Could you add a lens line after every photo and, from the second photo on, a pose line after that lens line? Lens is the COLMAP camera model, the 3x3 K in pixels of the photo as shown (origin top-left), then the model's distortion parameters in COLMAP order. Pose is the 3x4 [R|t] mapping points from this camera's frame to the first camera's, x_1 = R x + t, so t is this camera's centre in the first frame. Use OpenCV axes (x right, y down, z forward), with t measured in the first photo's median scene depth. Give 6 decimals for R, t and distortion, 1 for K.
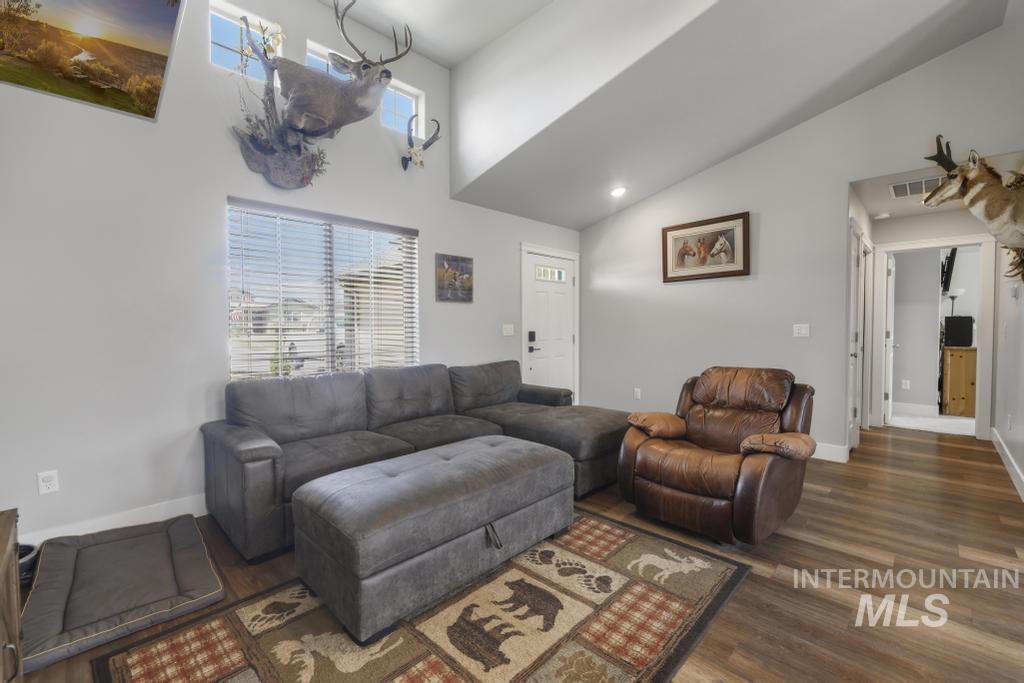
lens RADIAL K [[436.3, 0, 510.2], [0, 436.3, 339.3], [0, 0, 1]] dist [-0.017598, 0.001227]
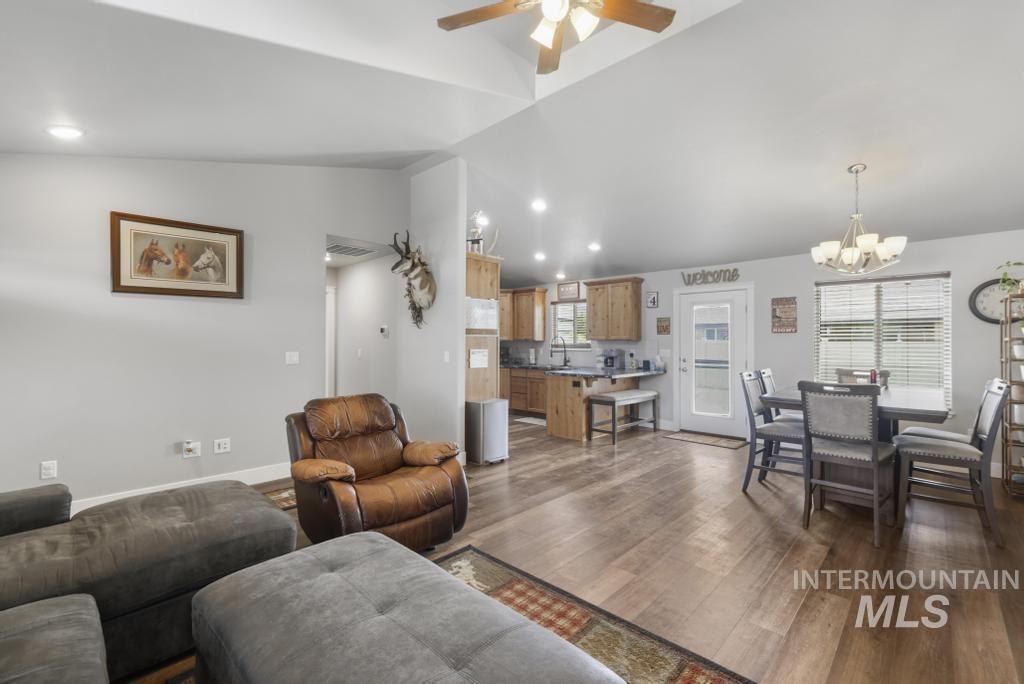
lens RADIAL K [[436.3, 0, 506.4], [0, 436.3, 343.8], [0, 0, 1]] dist [-0.017598, 0.001227]
pose [[-0.006868, -0.000281, 0.999976, -0.571486], [0.022748, 0.999741, 0.000437, -0.059773], [-0.999718, 0.022751, -0.006860, 0.670105]]
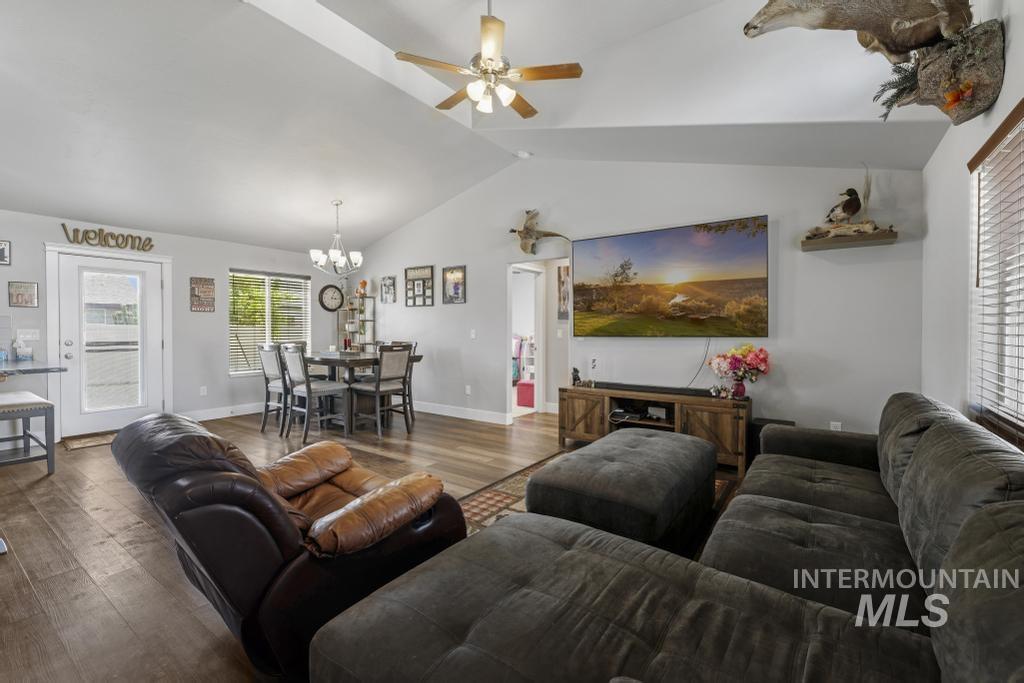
lens RADIAL K [[436.3, 0, 515.0], [0, 436.3, 335.1], [0, 0, 1]] dist [-0.017598, 0.001227]
pose [[-0.987306, 0.001875, -0.158817, 0.275999], [-0.004227, 0.999266, 0.038076, -0.054095], [0.158772, 0.038264, -0.986574, 1.667941]]
